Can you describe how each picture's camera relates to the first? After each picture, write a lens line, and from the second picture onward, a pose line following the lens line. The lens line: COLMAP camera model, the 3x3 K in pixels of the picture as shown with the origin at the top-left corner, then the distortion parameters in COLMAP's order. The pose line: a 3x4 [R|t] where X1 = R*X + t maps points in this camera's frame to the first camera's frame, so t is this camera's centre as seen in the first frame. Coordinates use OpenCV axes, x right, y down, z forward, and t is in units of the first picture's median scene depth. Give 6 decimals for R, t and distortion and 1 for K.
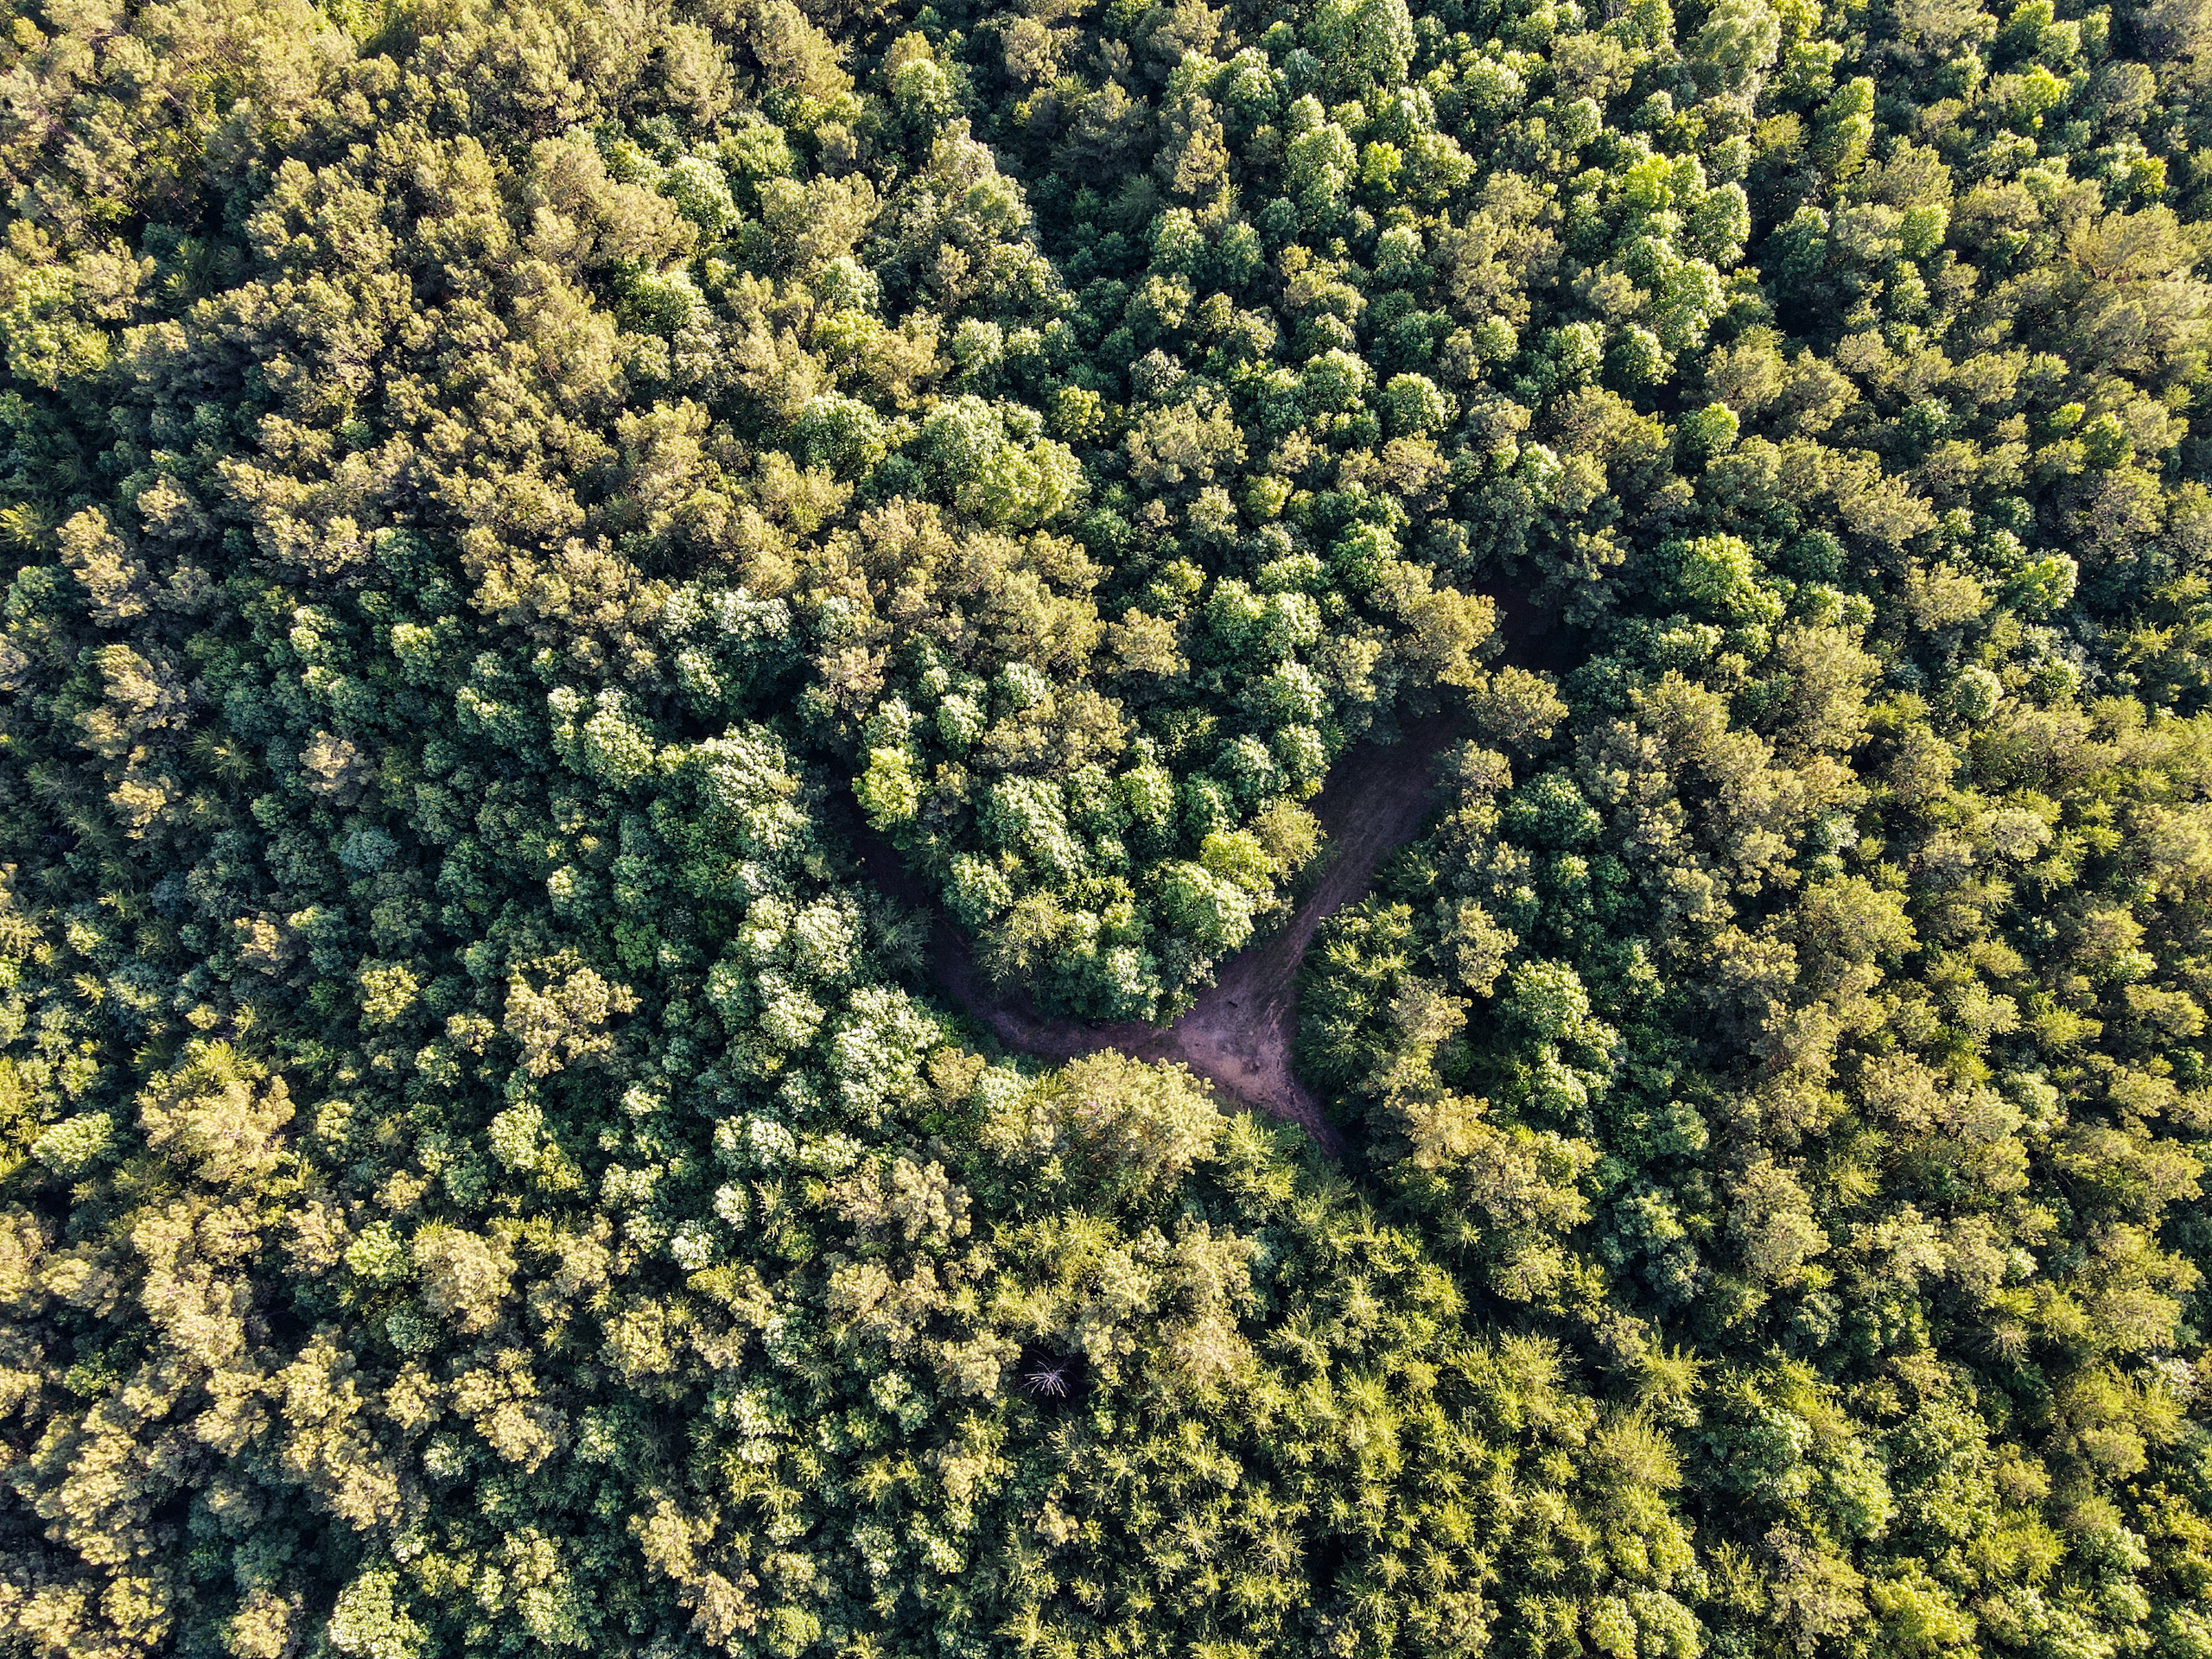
lens RADIAL K [[1610.0, 0, 1108.0], [0, 1610.0, 835.3], [0, 0, 1]] dist [0.019234, -0.002478]
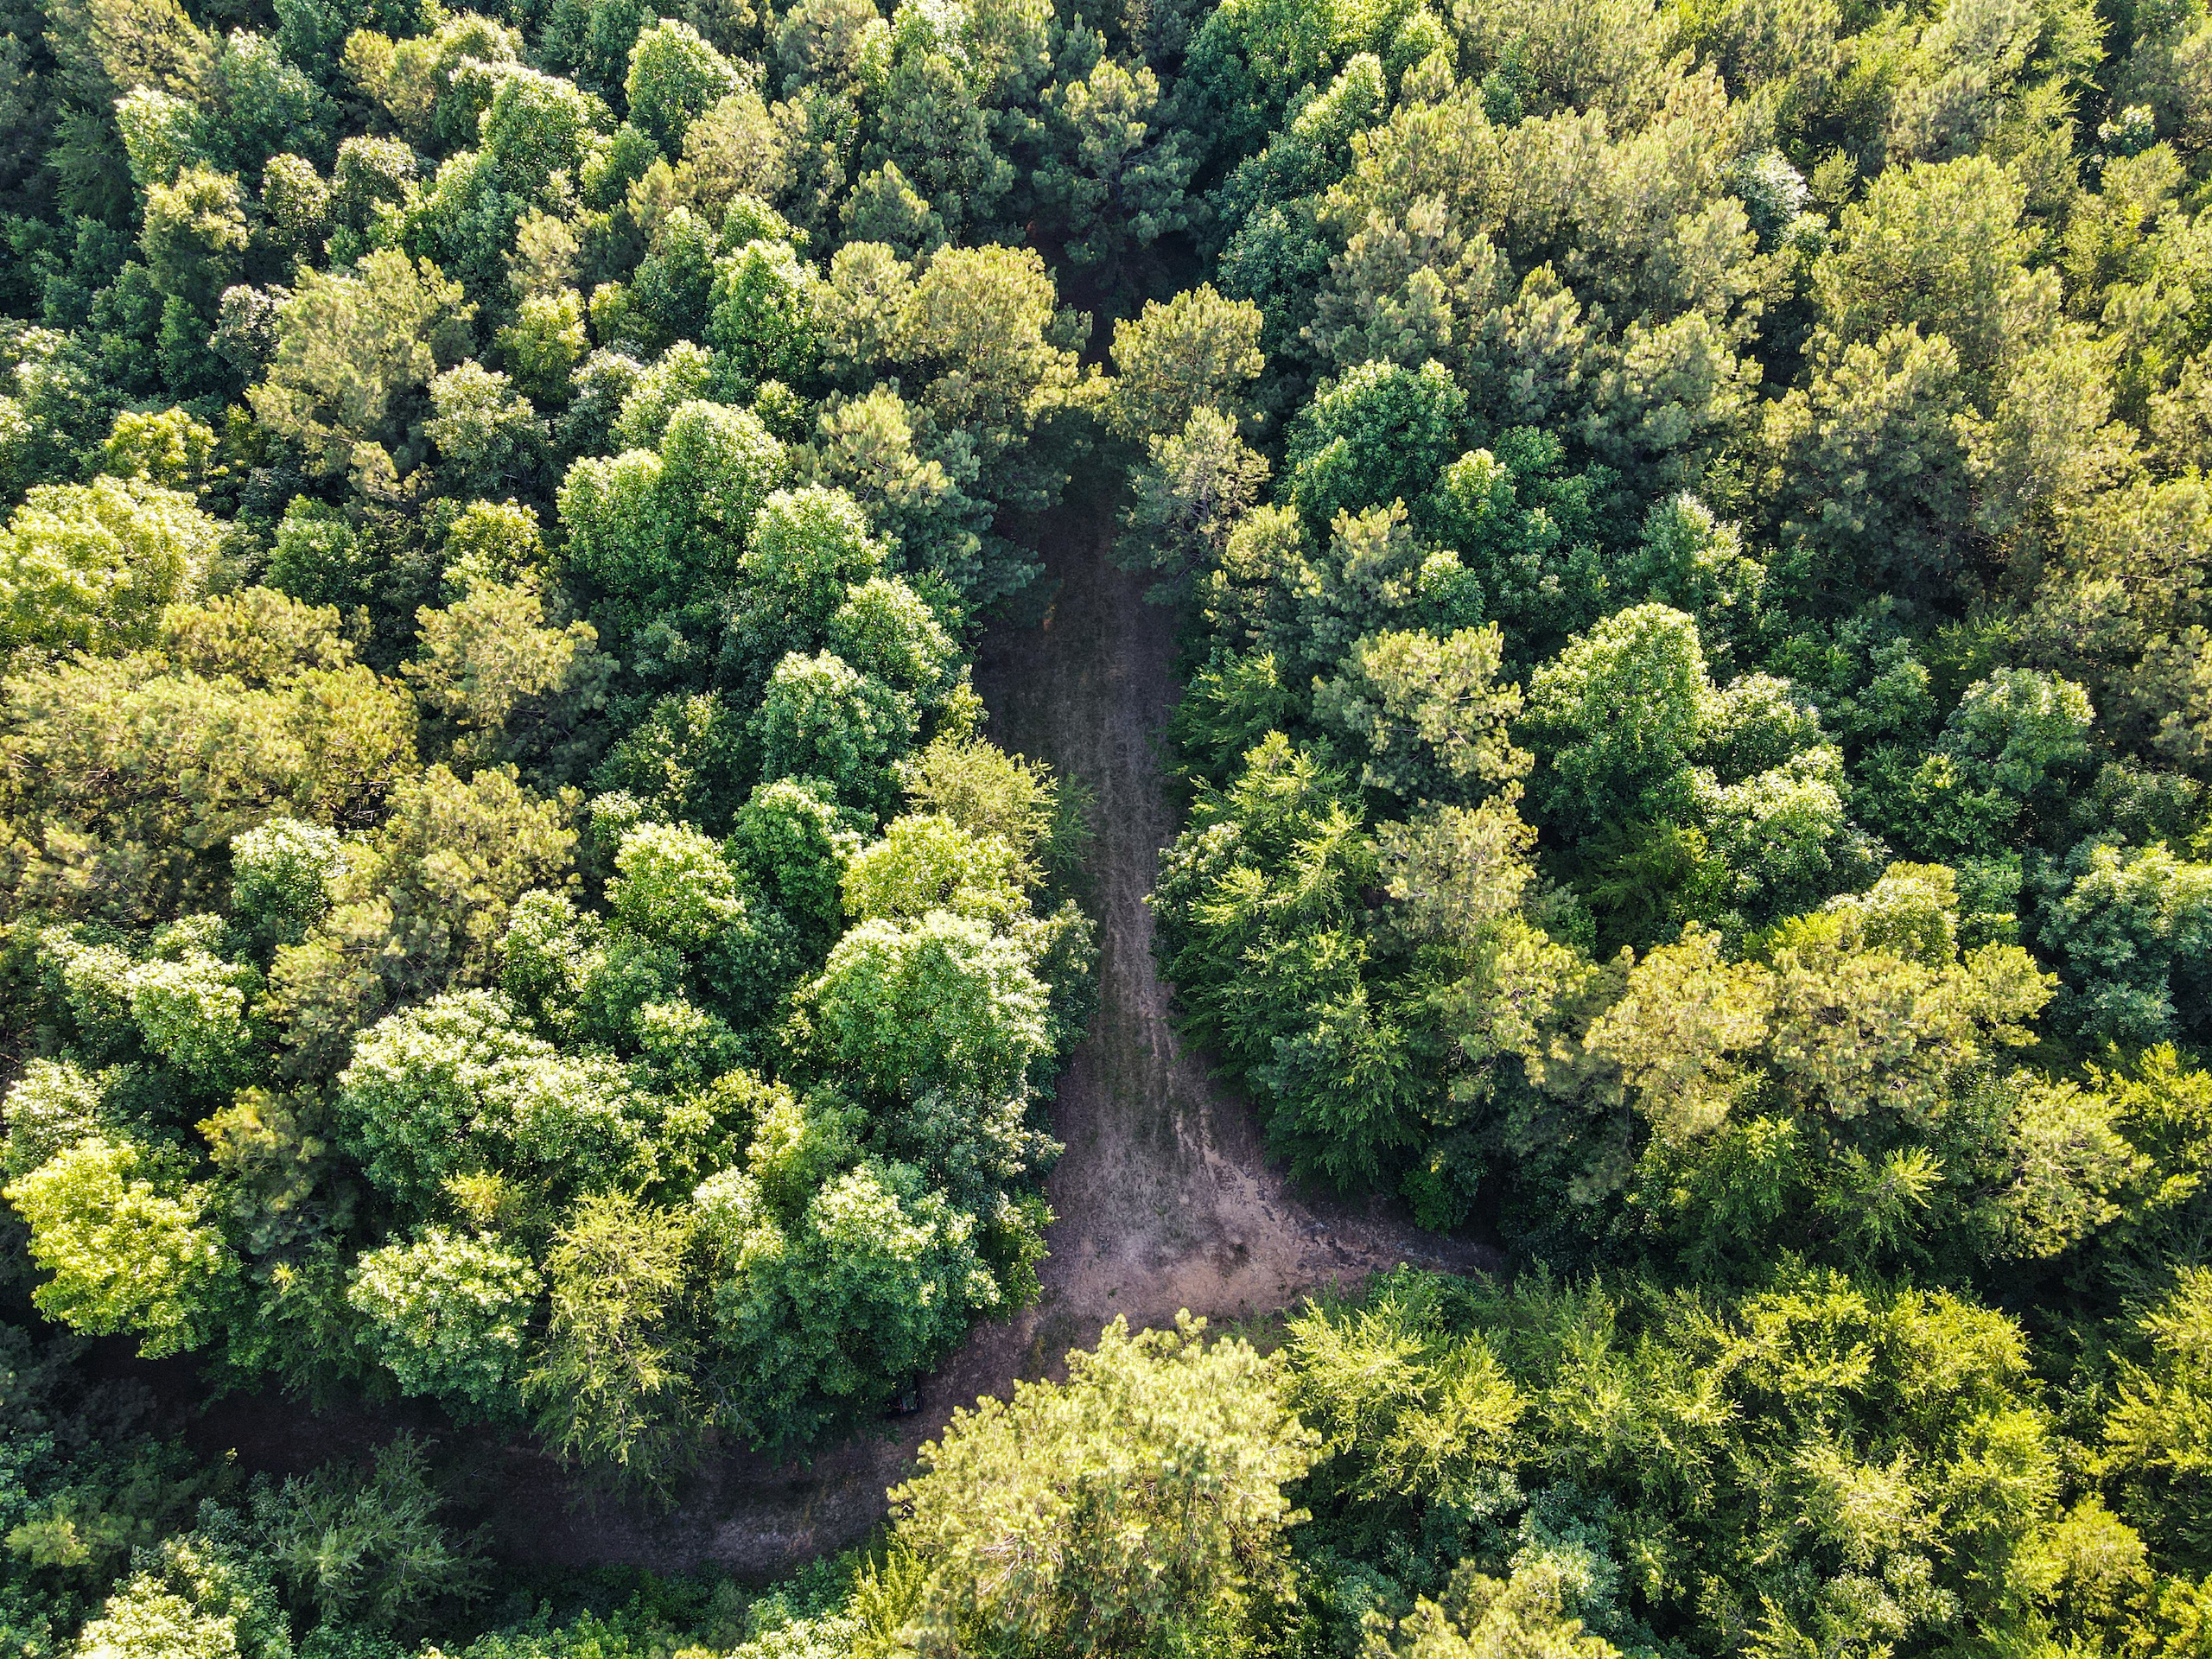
lens RADIAL K [[1610.0, 0, 1090.4], [0, 1610.0, 835.5], [0, 0, 1]] dist [0.019234, -0.002478]
pose [[0.772949, -0.571610, 0.275339, -0.001925], [0.622174, 0.767894, -0.152442, 0.104390], [-0.124294, 0.289139, 0.949184, 0.563303]]
